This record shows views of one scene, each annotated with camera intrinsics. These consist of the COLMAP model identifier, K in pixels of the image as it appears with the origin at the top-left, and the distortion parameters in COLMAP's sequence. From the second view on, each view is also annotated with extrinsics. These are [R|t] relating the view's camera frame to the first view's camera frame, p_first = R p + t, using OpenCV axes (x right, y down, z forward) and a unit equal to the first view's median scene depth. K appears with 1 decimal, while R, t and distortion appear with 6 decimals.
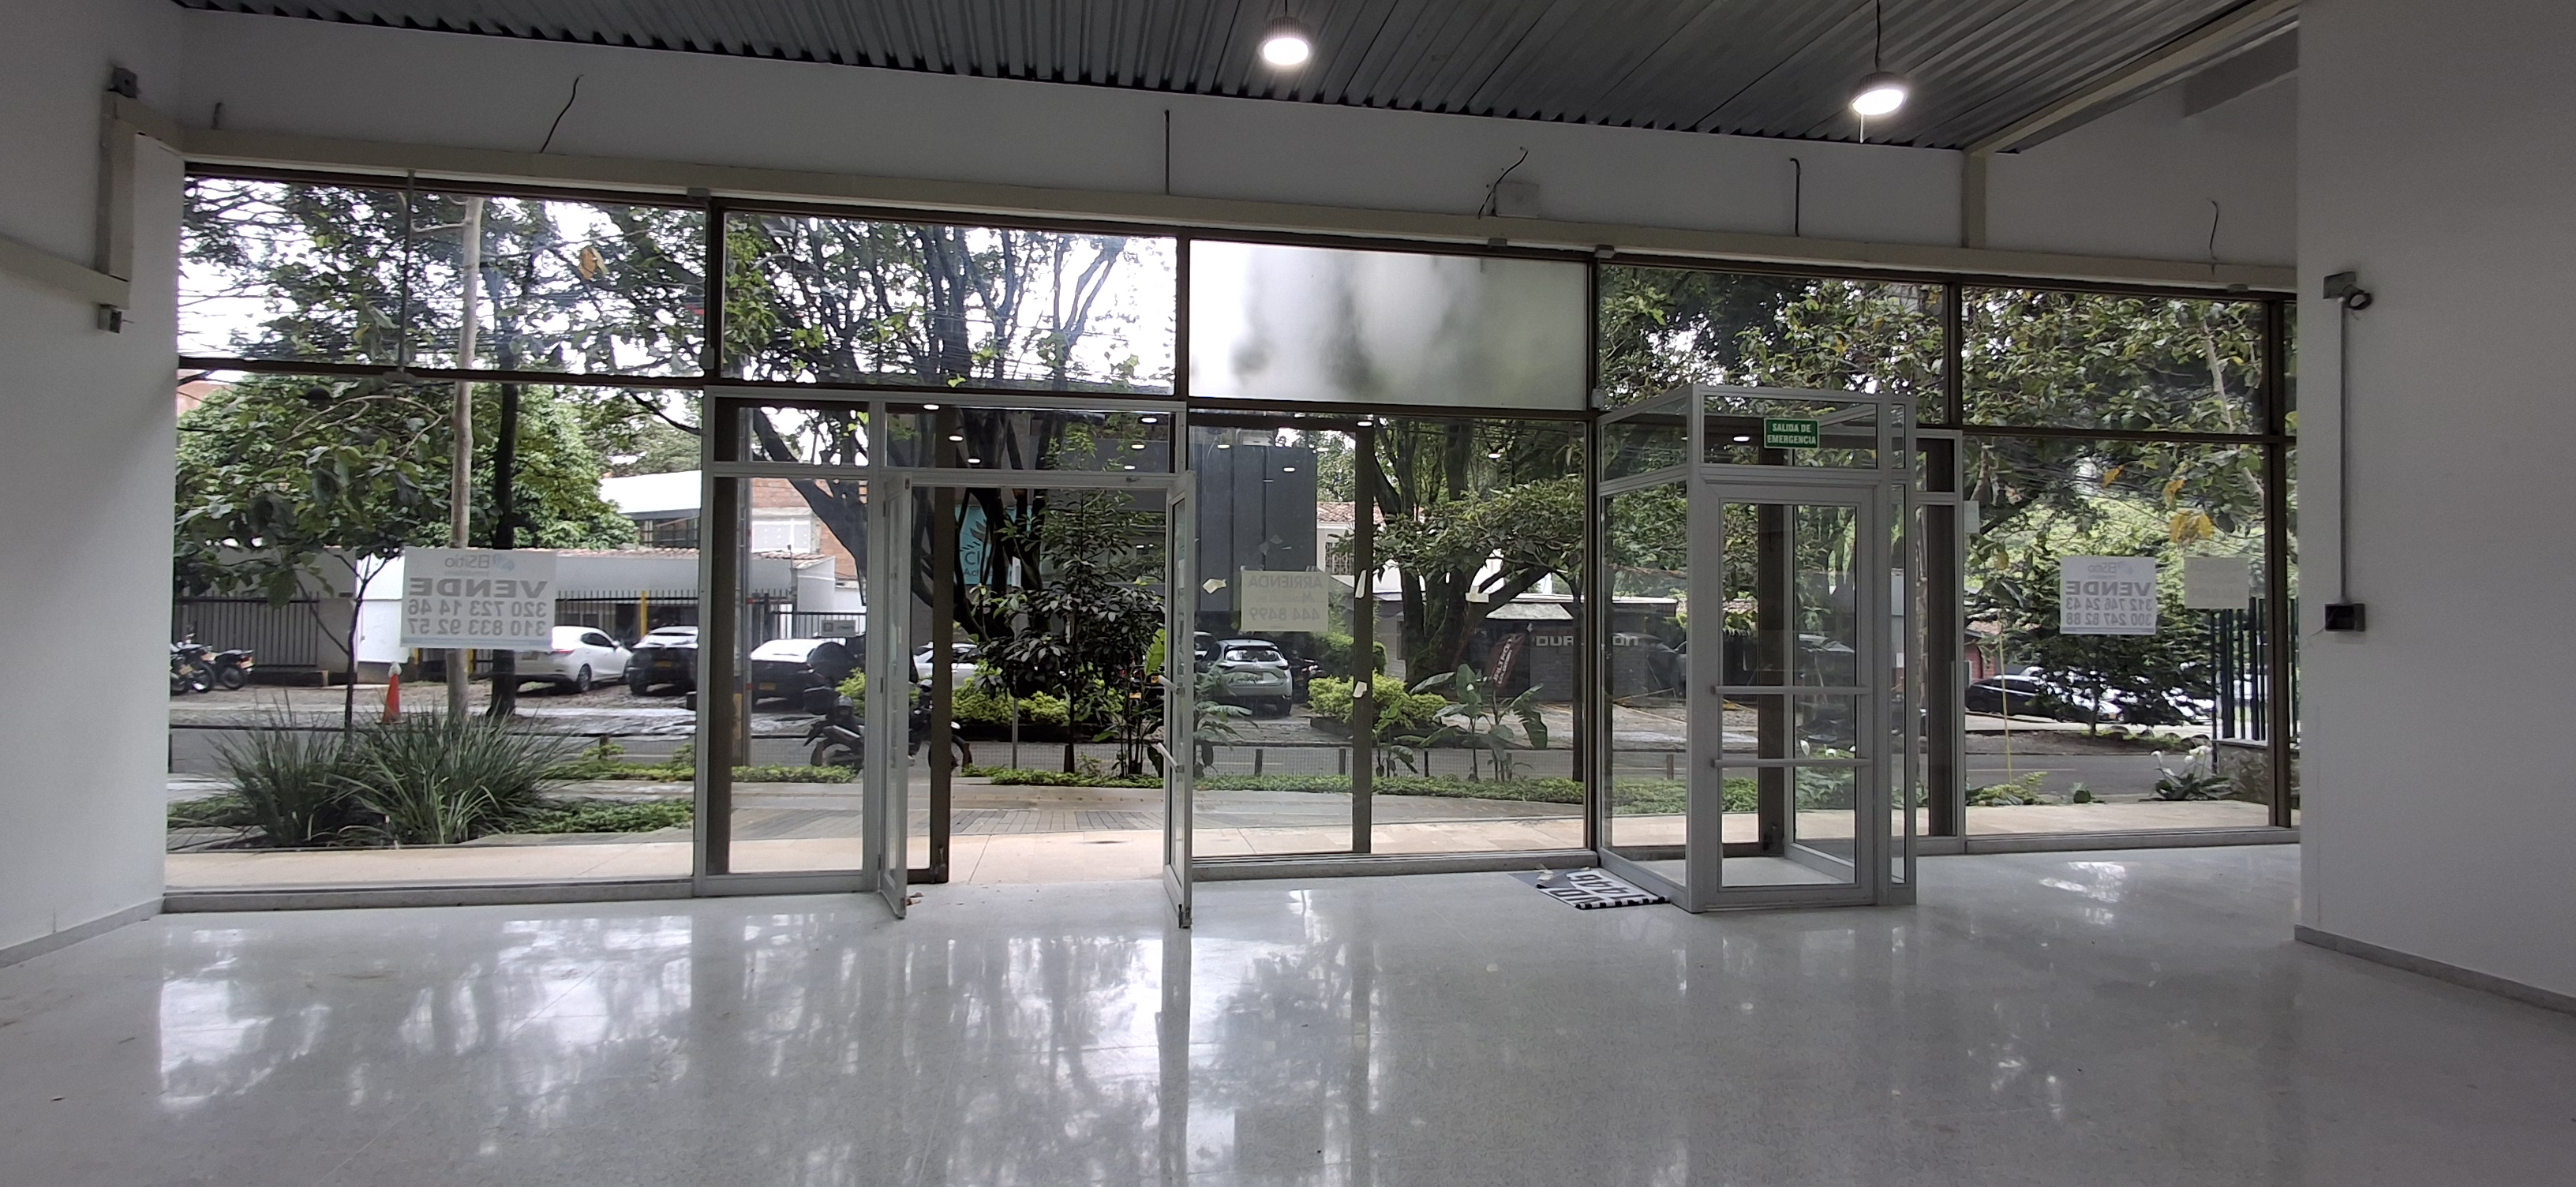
lens RADIAL K [[1169.9, 0, 1292.6], [0, 1169.9, 578.7], [0, 0, 1]] dist [0.000540, 0.000436]
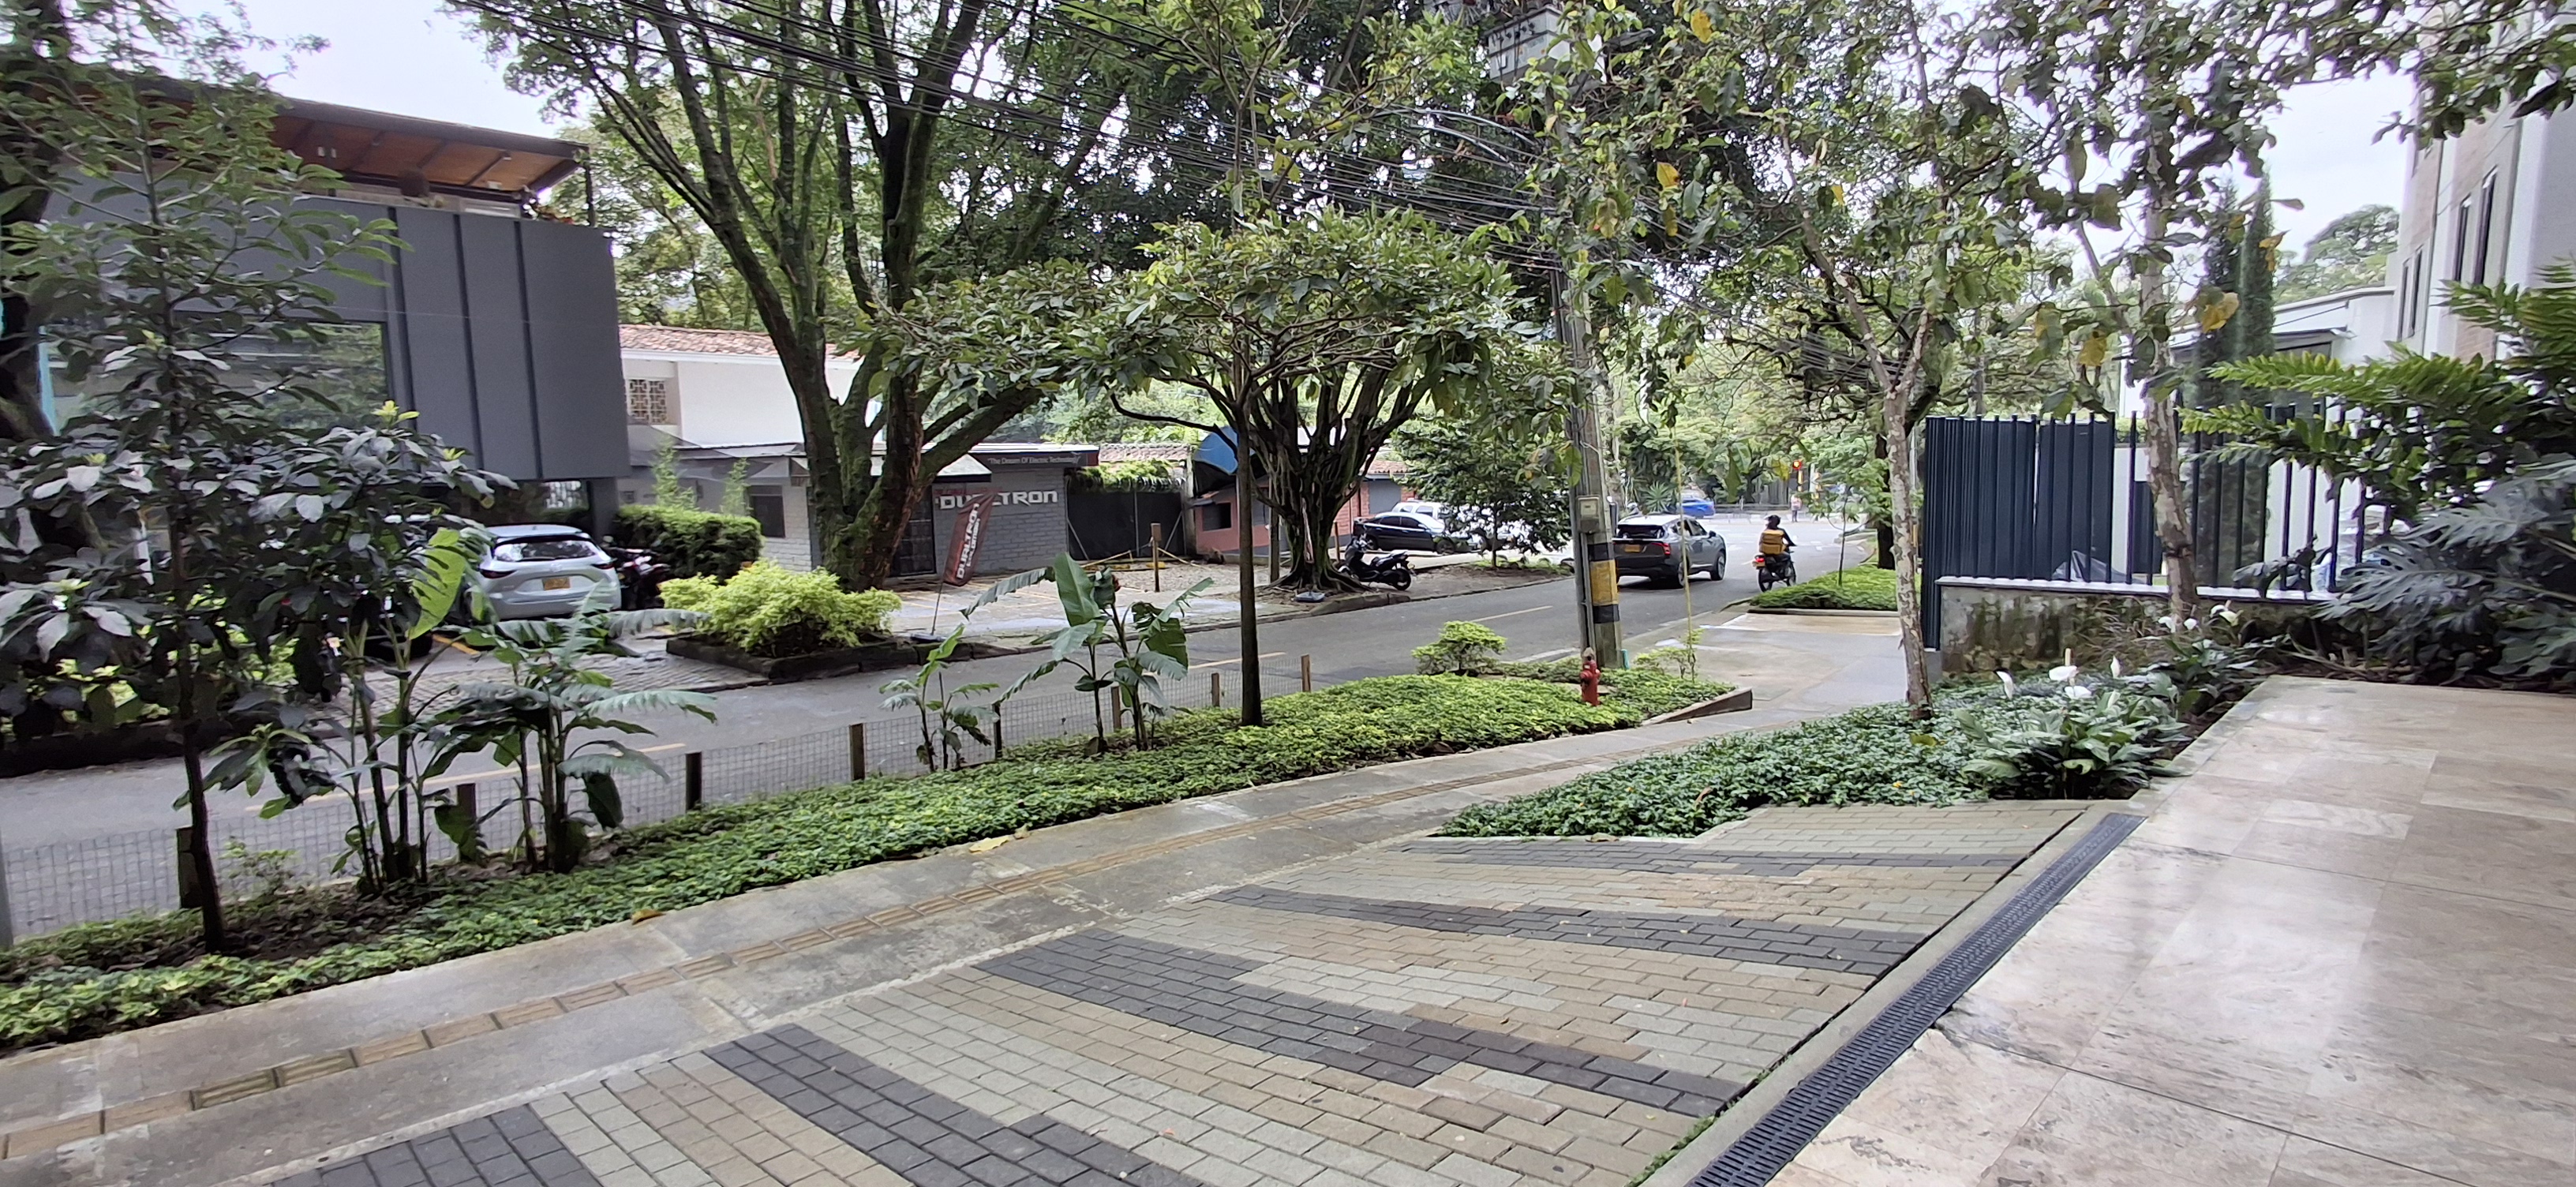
lens RADIAL K [[1169.9, 0, 1292.6], [0, 1169.9, 578.7], [0, 0, 1]] dist [0.000540, 0.000436]
pose [[0.824680, -0.089518, 0.558470, -0.058409], [0.019049, 0.991231, 0.130757, 0.006680], [-0.565278, -0.097195, 0.819154, 0.285447]]
